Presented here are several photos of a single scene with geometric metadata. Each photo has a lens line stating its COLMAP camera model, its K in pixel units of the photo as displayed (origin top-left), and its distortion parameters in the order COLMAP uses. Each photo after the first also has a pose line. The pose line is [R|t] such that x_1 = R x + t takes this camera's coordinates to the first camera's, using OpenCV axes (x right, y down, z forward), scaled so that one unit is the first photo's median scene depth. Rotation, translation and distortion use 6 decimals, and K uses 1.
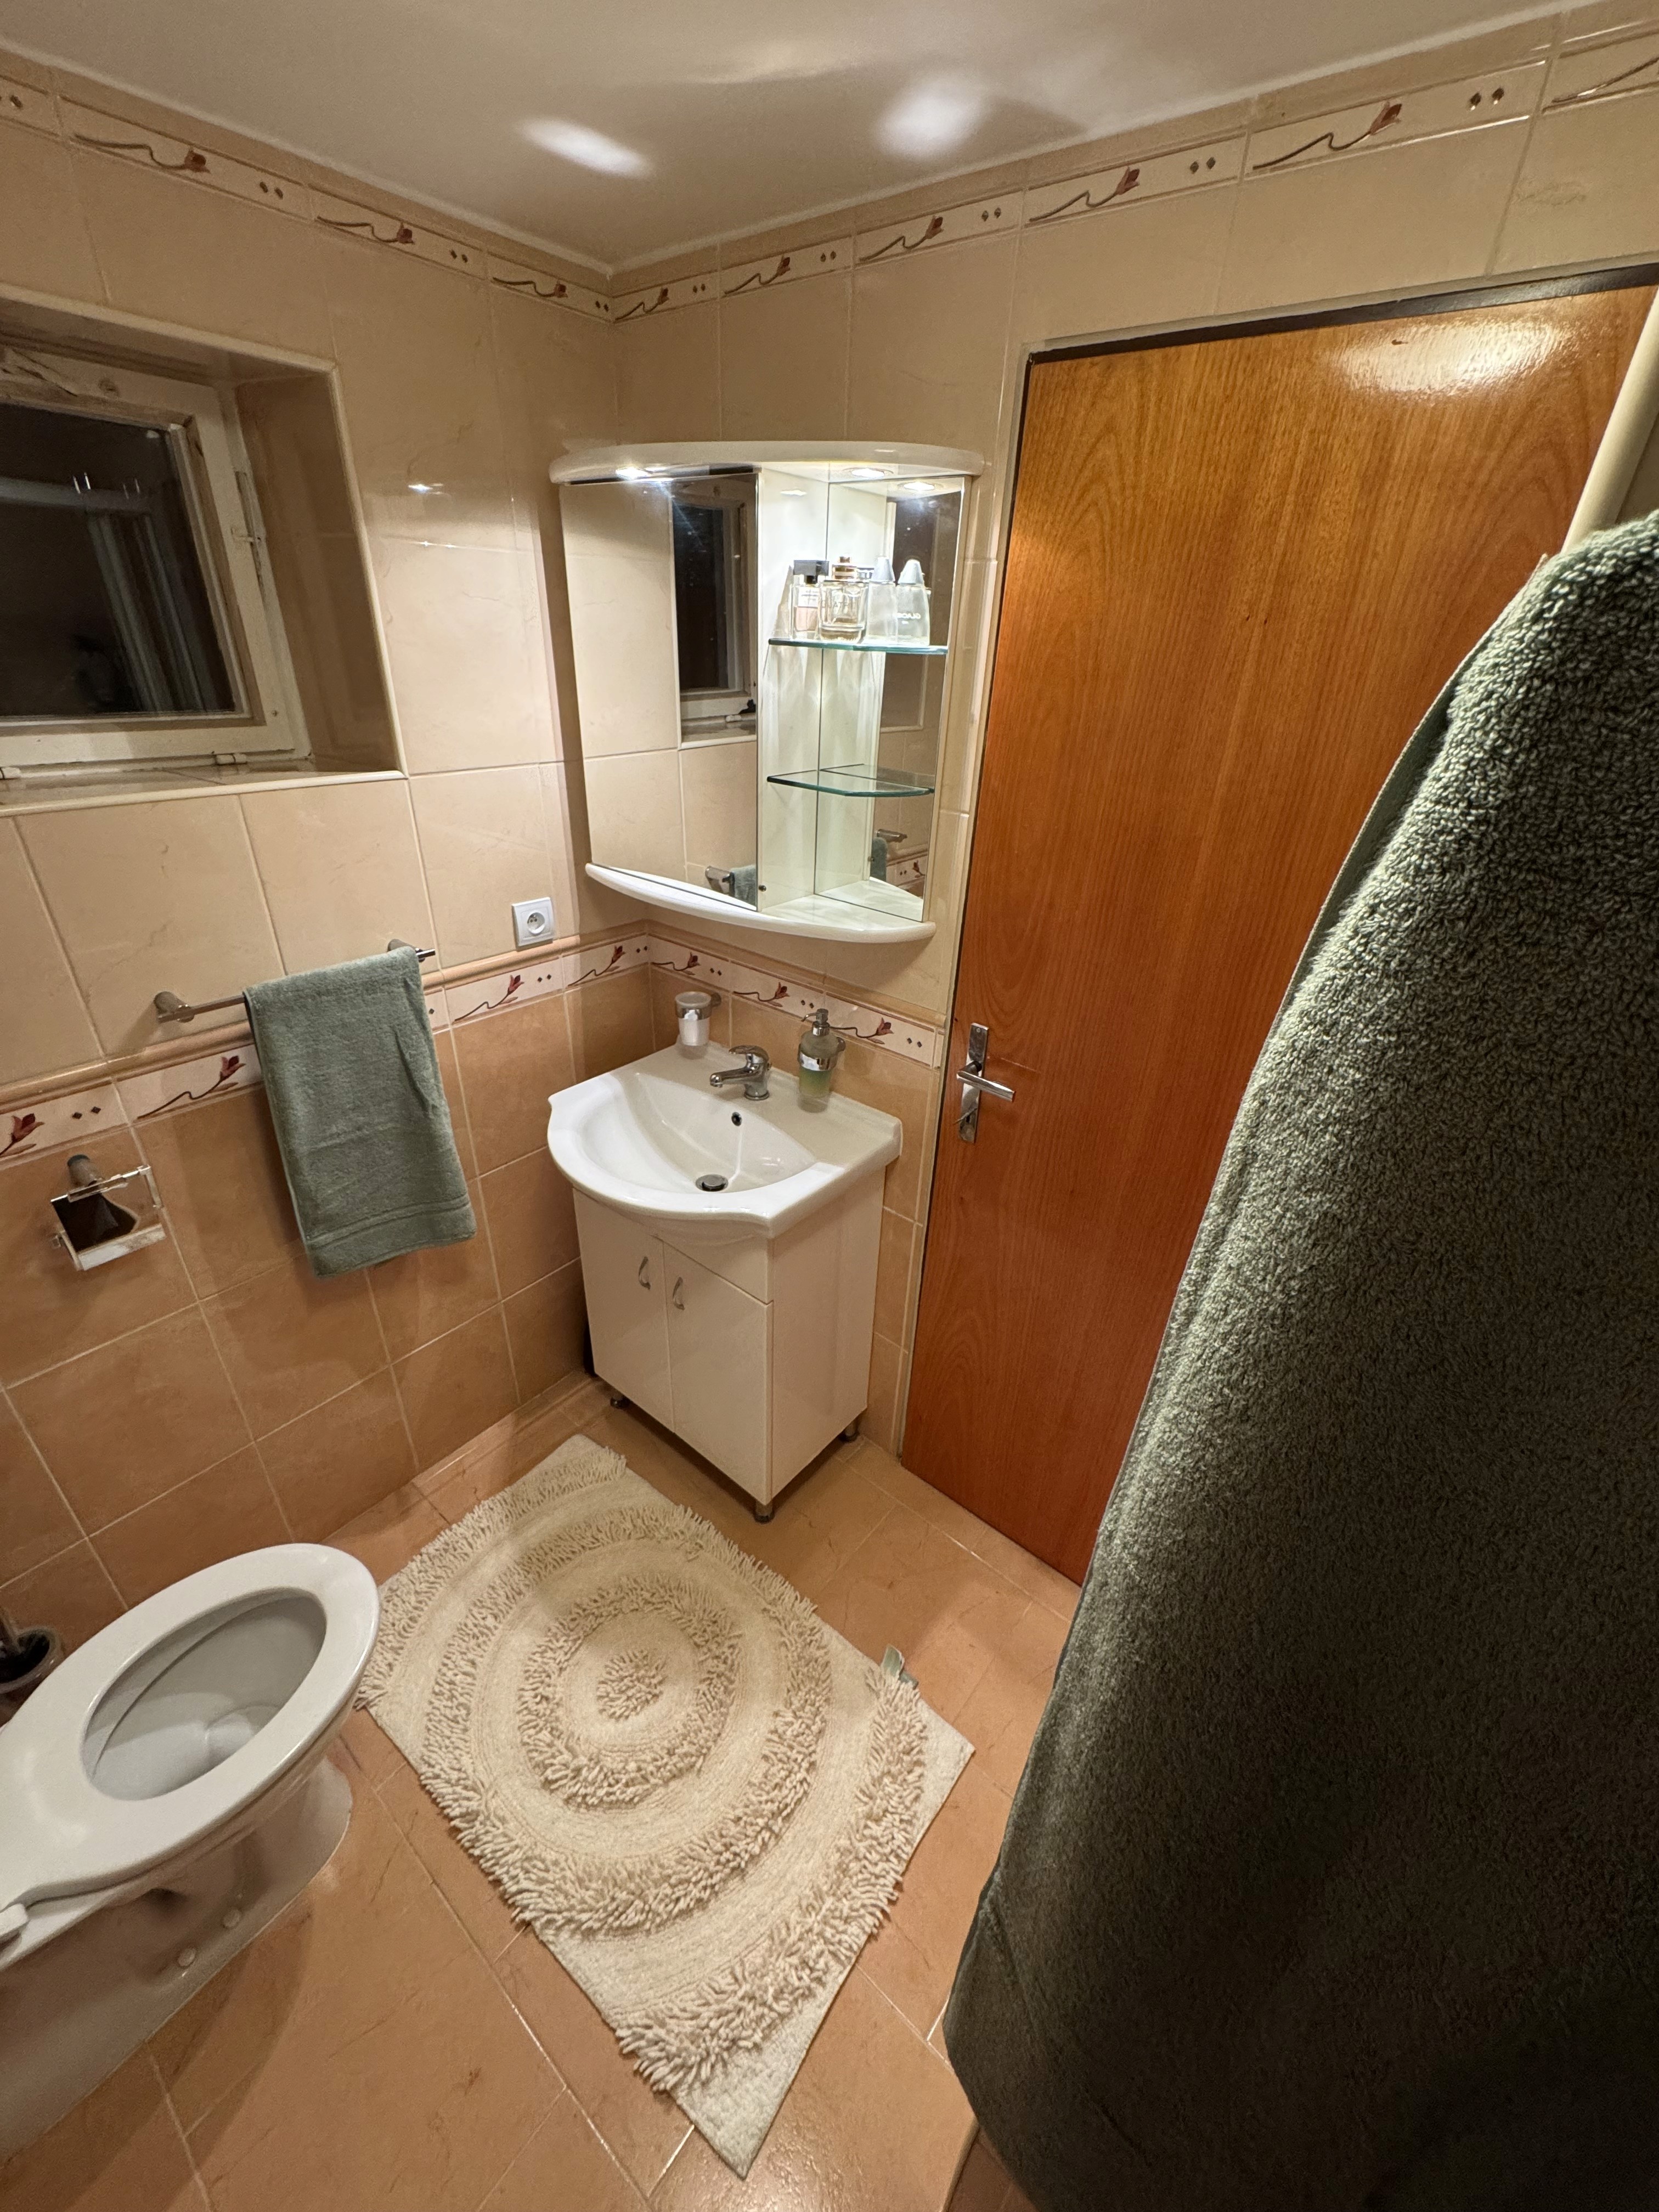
lens RADIAL K [[870.0, 0, 829.3], [0, 870.0, 1099.4], [0, 0, 1]] dist [-0.006015, -0.000333]
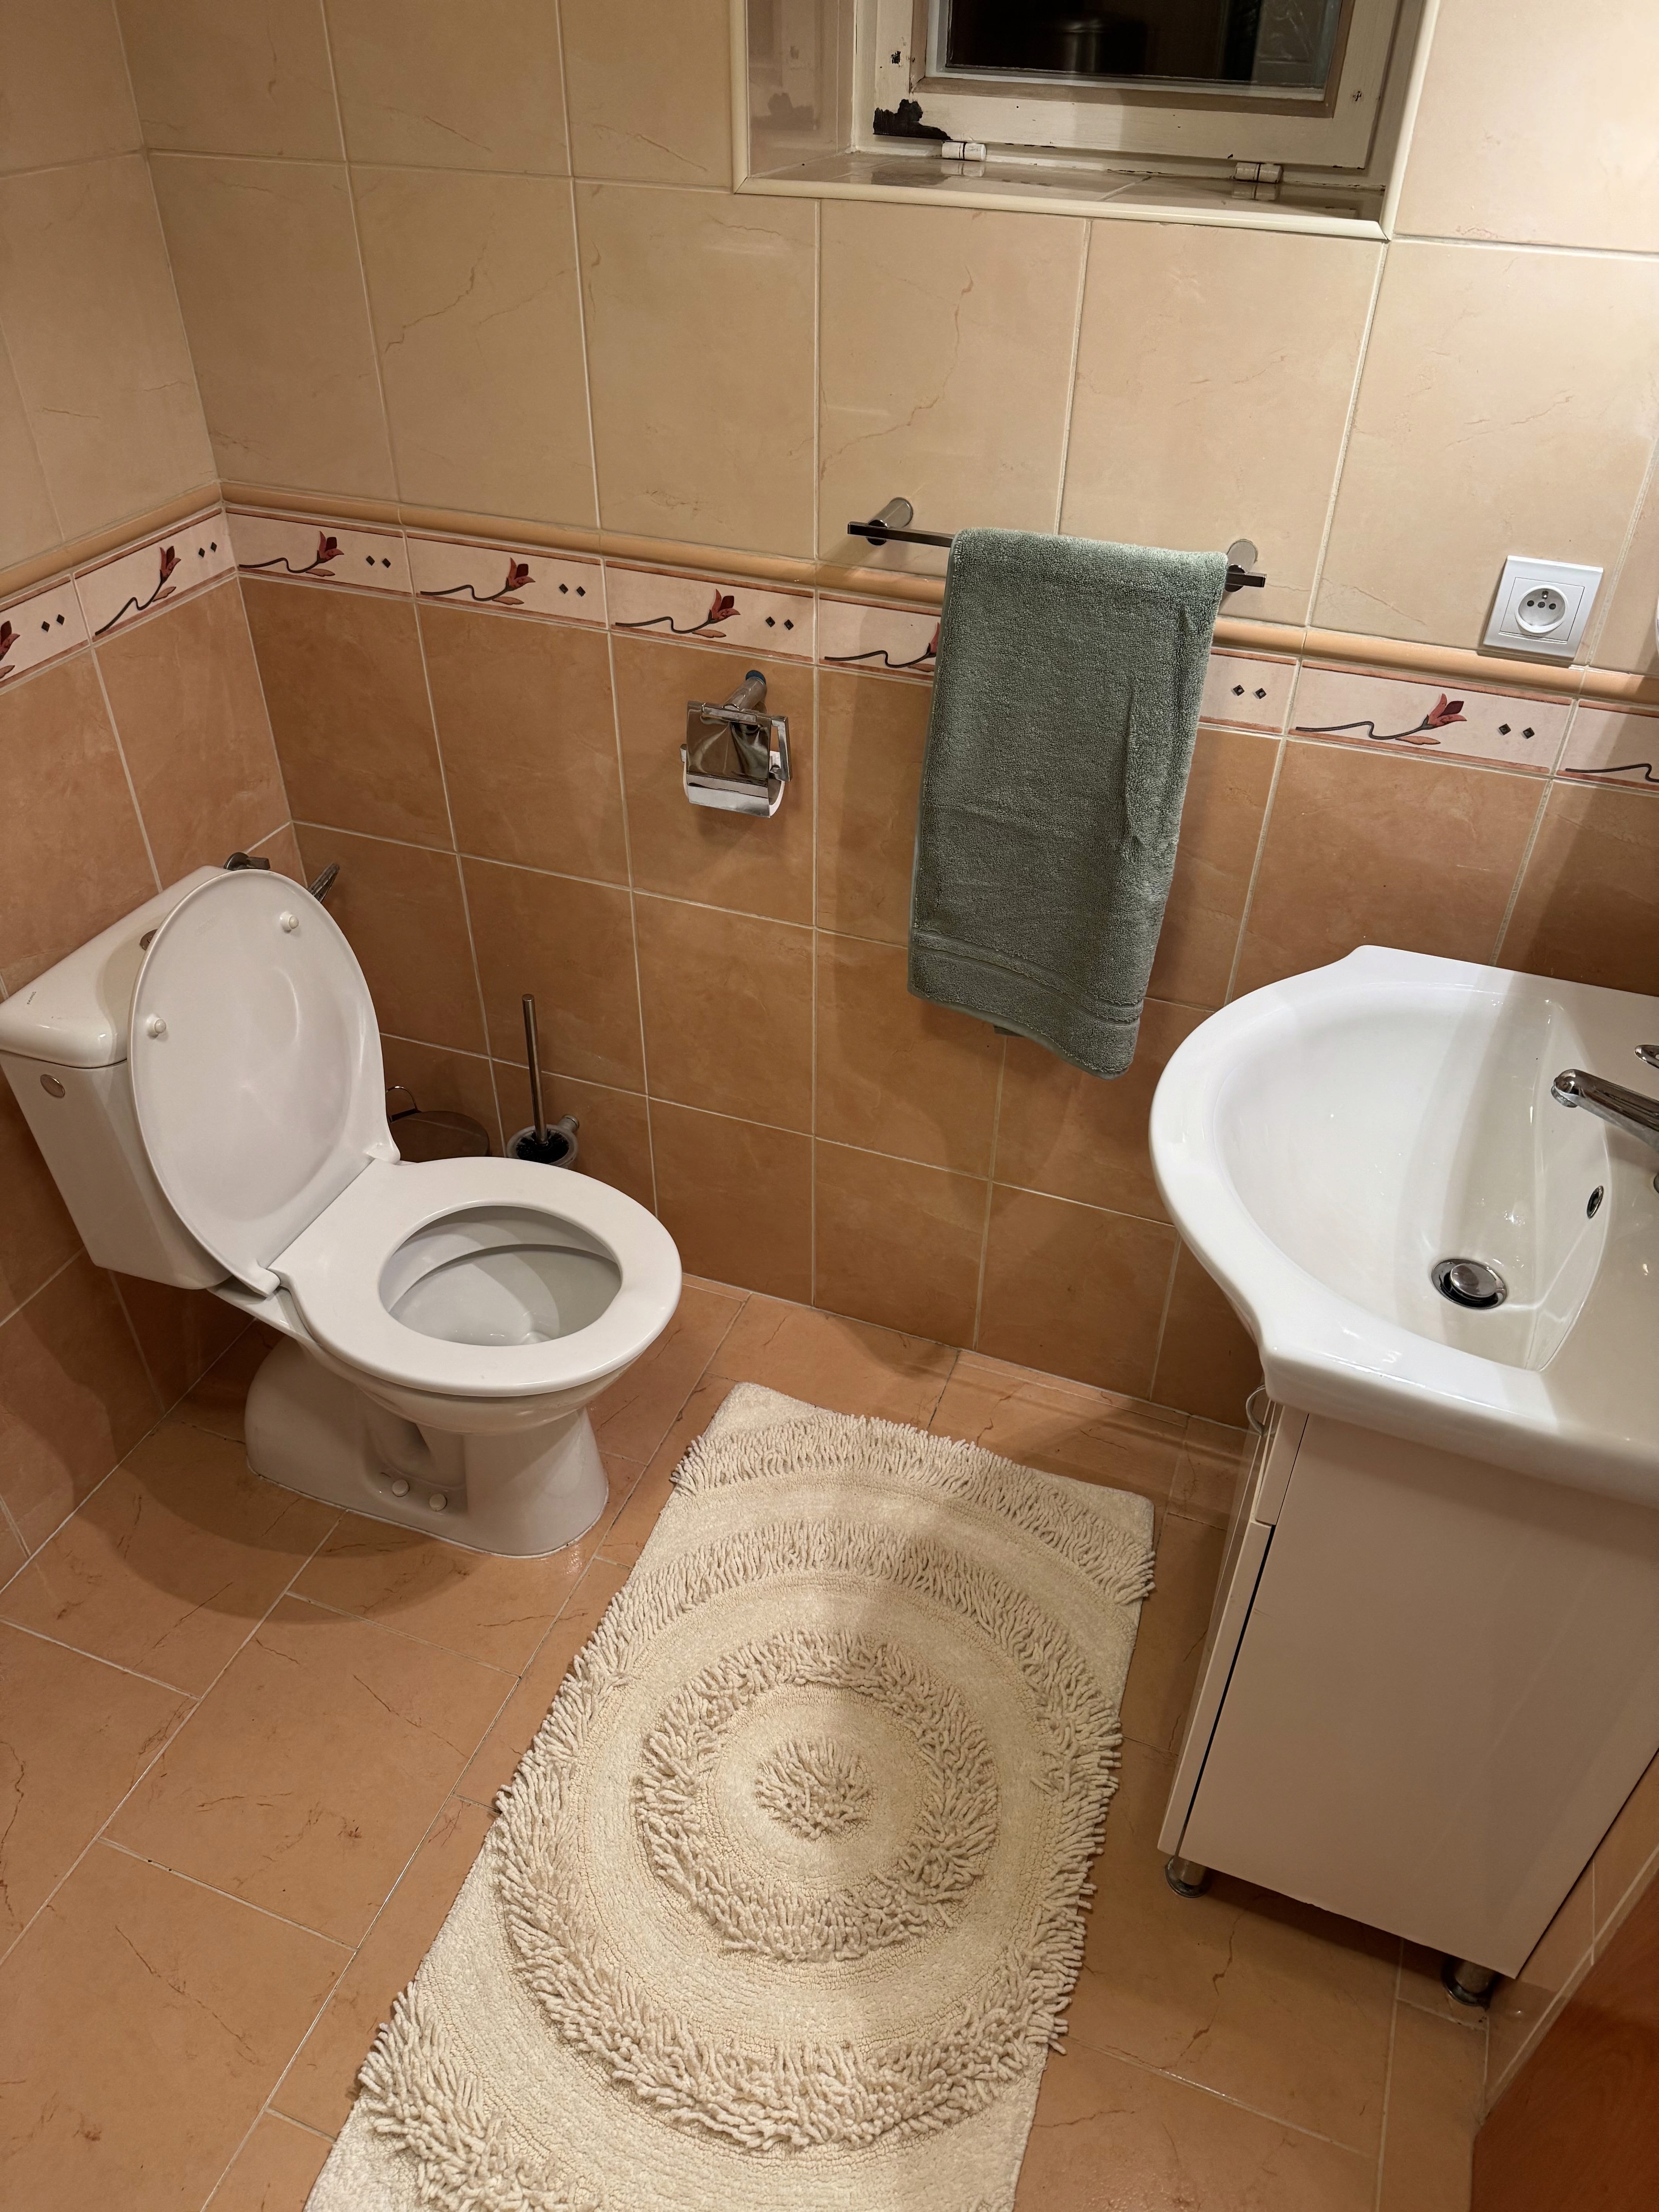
lens RADIAL K [[1534.4, 0, 848.0], [0, 1534.4, 1112.9], [0, 0, 1]] dist [0.047972, -0.079802]
pose [[0.322381, 0.554822, -0.766970, 0.369881], [-0.449842, 0.802689, 0.391578, -0.161622], [0.832894, 0.218778, 0.508354, 0.366938]]
